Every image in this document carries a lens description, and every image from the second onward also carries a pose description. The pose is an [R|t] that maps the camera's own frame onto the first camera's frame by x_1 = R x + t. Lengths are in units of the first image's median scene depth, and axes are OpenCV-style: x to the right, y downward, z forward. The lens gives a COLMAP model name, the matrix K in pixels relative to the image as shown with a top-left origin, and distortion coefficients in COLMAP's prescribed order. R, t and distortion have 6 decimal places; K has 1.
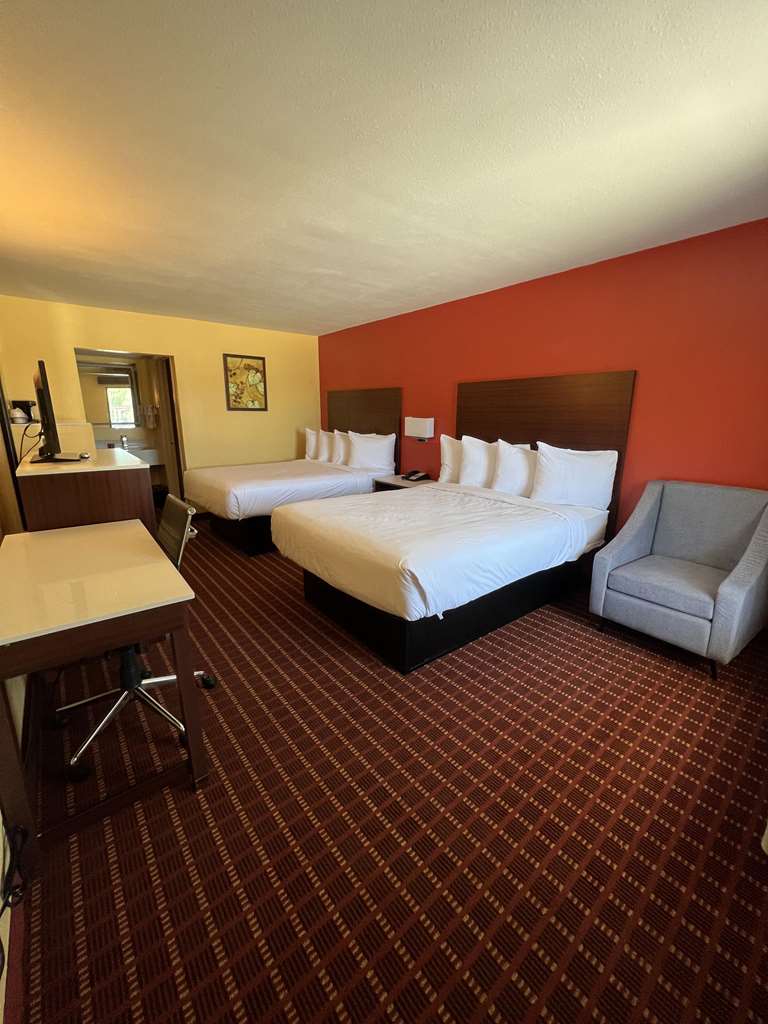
lens RADIAL K [[409.4, 0, 388.3], [0, 409.4, 515.0], [0, 0, 1]] dist [-0.000760, 0.000792]
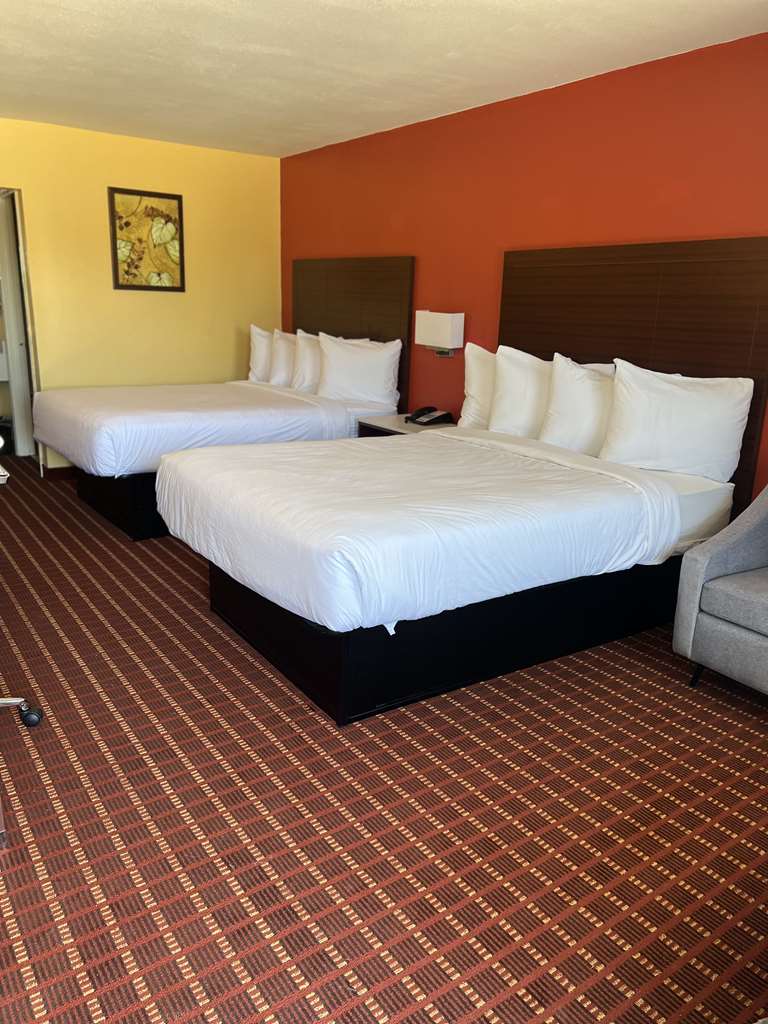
lens RADIAL K [[756.2, 0, 378.4], [0, 756.2, 520.2], [0, 0, 1]] dist [0.036258, -0.013359]
pose [[0.997051, 0.048724, -0.059285, 0.112212], [-0.046707, 0.998297, 0.034937, 0.026682], [0.060886, -0.032065, 0.997630, -0.100116]]
